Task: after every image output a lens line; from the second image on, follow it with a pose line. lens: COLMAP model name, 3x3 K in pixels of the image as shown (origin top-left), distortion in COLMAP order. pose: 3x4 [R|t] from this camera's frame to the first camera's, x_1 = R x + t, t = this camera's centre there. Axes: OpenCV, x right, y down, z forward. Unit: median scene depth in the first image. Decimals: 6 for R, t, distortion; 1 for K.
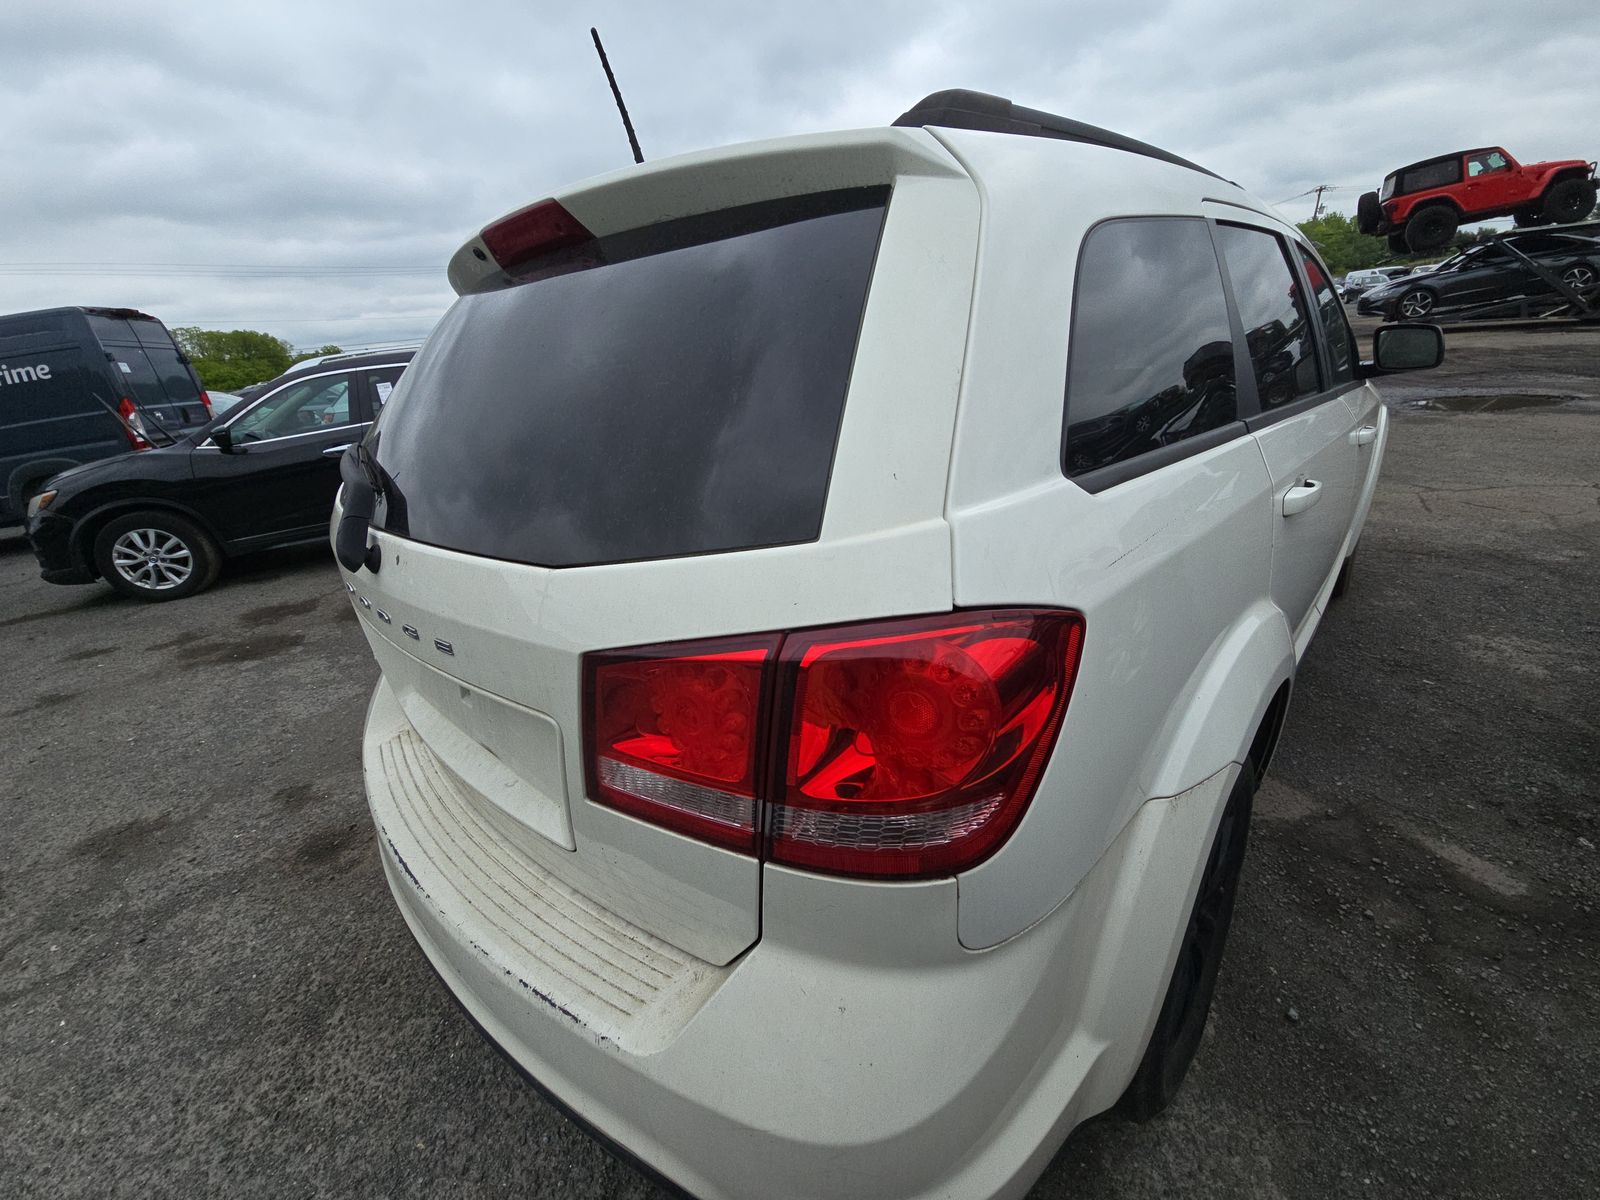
lens RADIAL K [[631.5, 0, 797.5], [0, 631.5, 583.6], [0, 0, 1]] dist [0.032193, -0.021019]
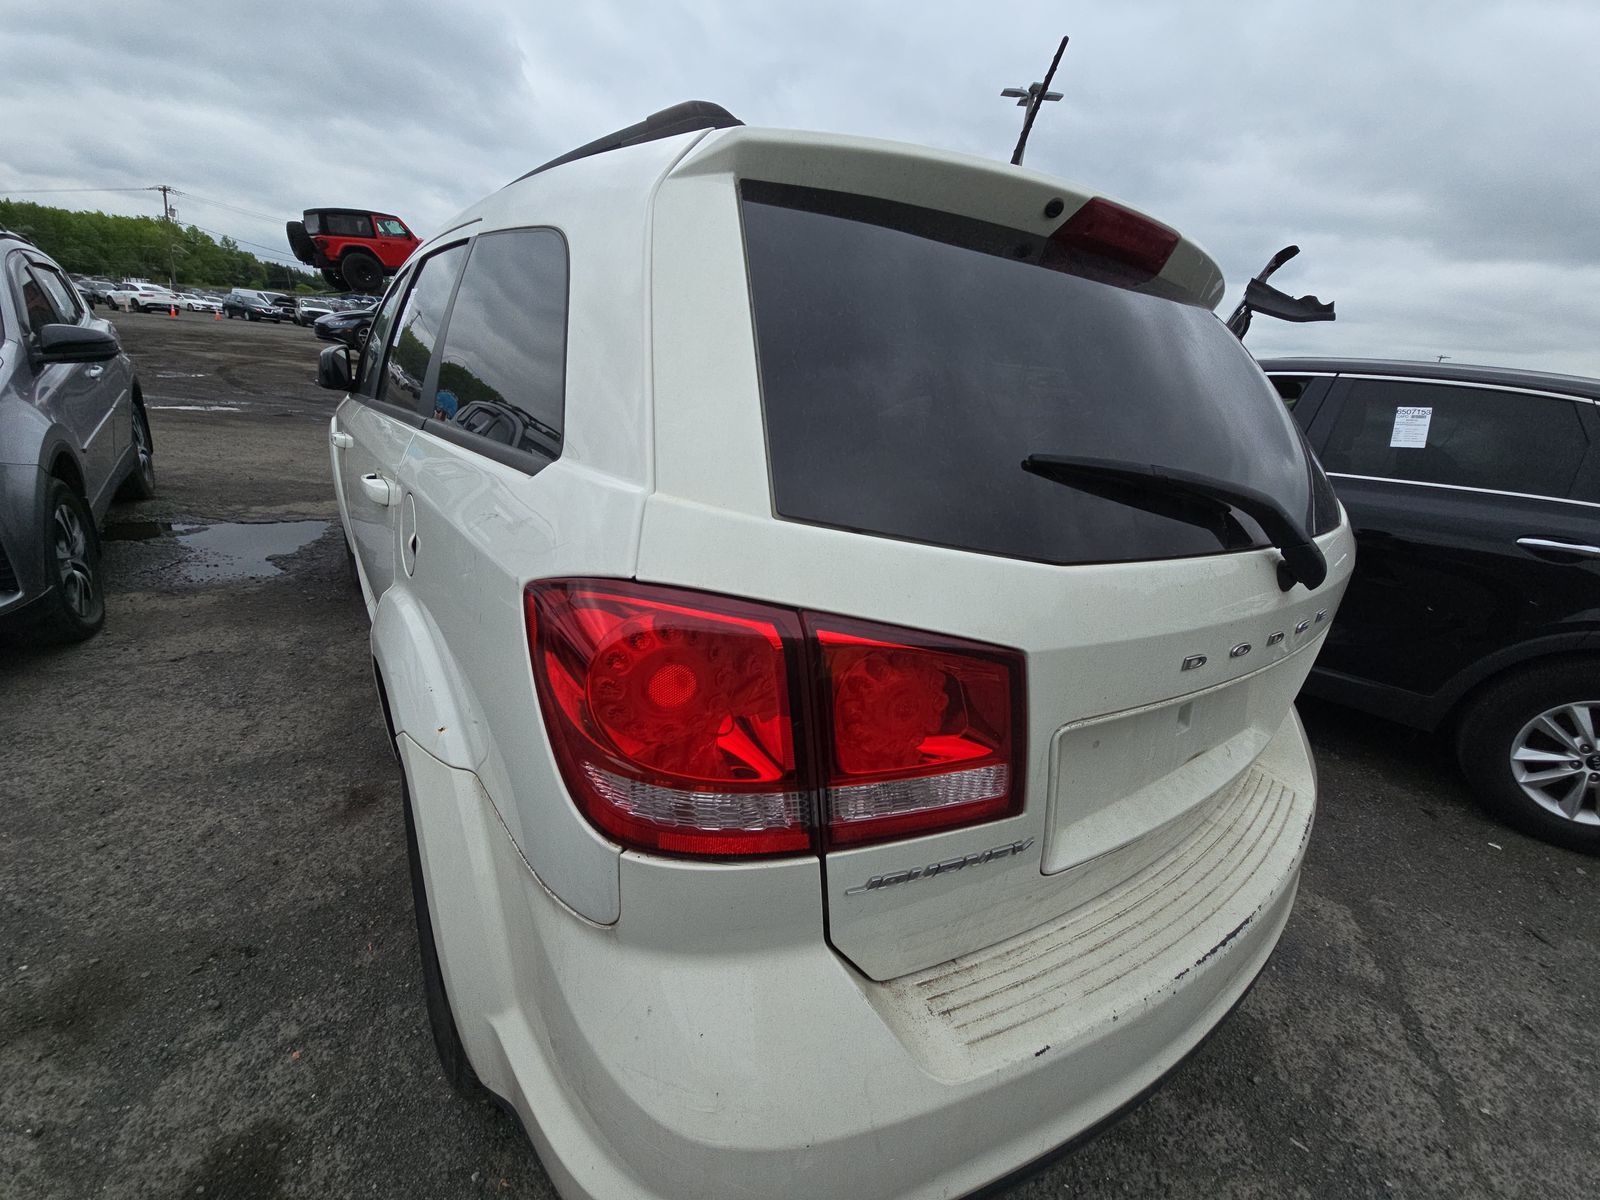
lens RADIAL K [[631.5, 0, 797.5], [0, 631.5, 583.6], [0, 0, 1]] dist [0.032193, -0.021019]
pose [[0.210577, -0.198885, 0.957132, -1.690996], [0.221257, 0.963375, 0.151504, -0.322734], [-0.952209, 0.179869, 0.246870, 1.444218]]
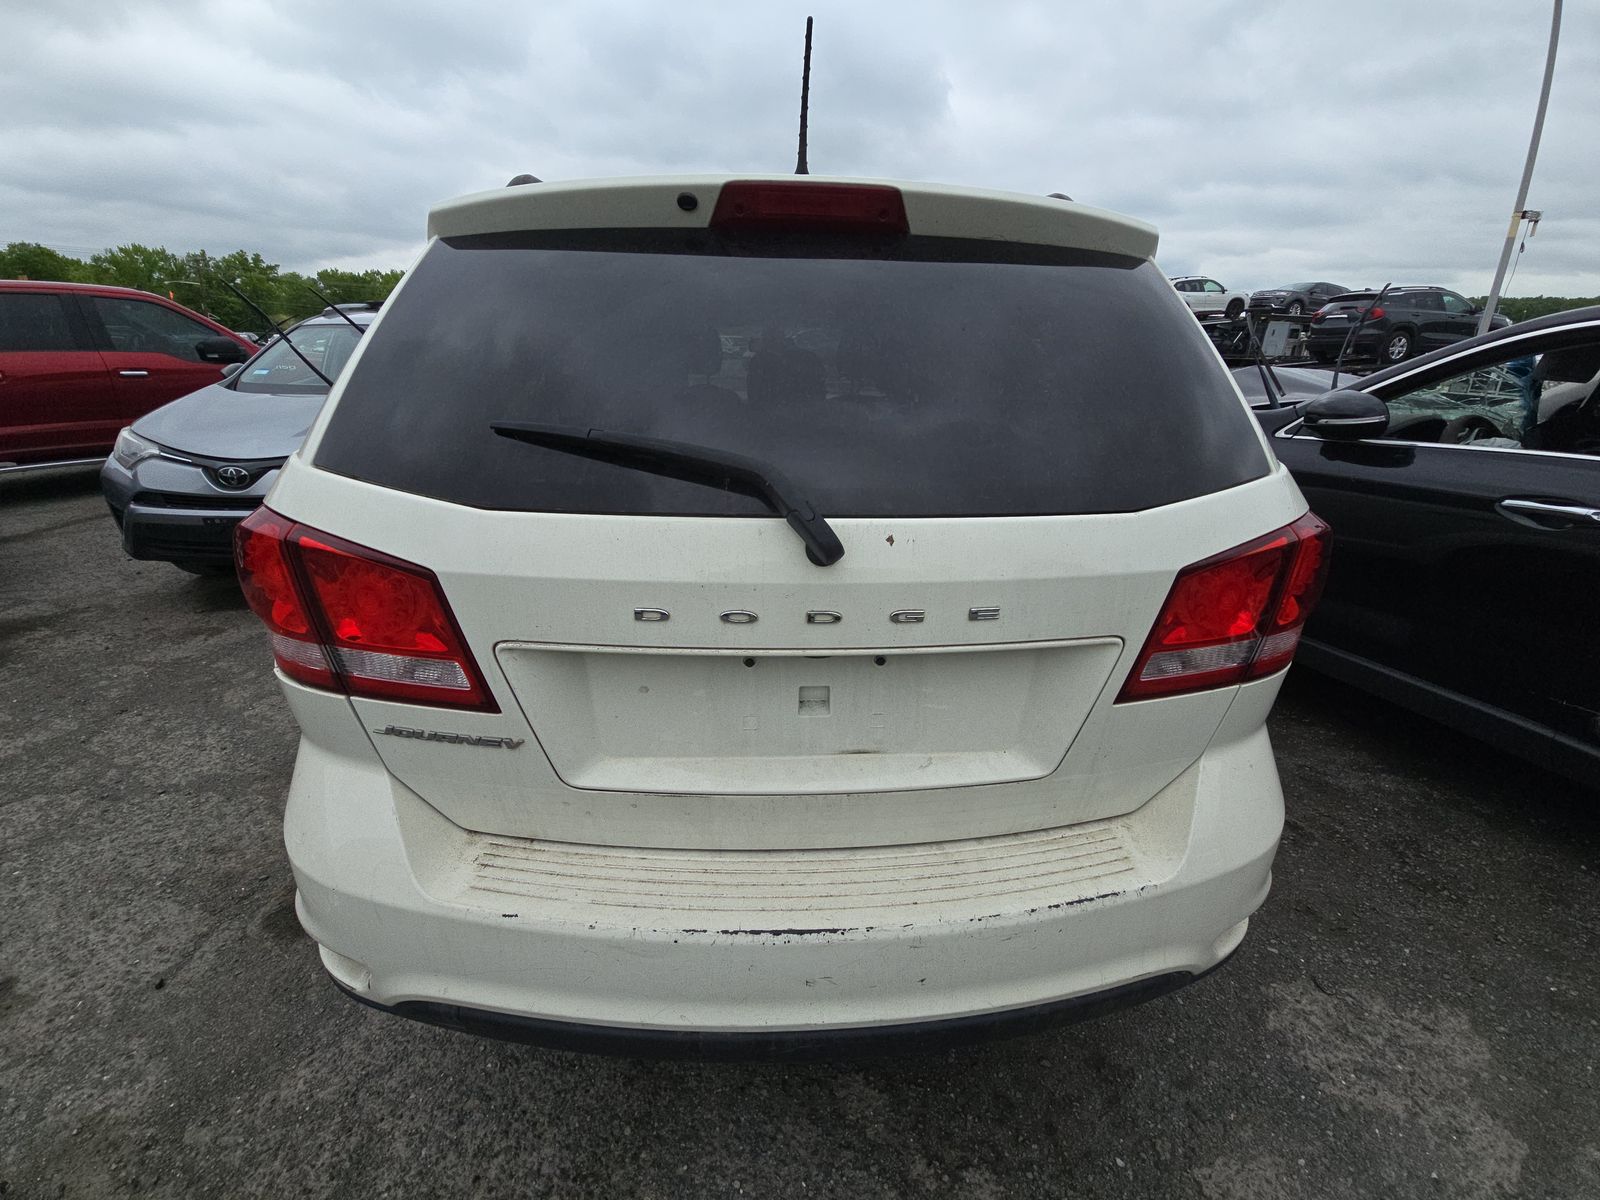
lens RADIAL K [[631.5, 0, 797.5], [0, 631.5, 583.6], [0, 0, 1]] dist [0.032193, -0.021019]
pose [[0.699461, -0.141044, 0.700614, -1.284013], [0.168485, 0.985243, 0.030136, -0.025329], [-0.694526, 0.096963, 0.712903, 0.423792]]
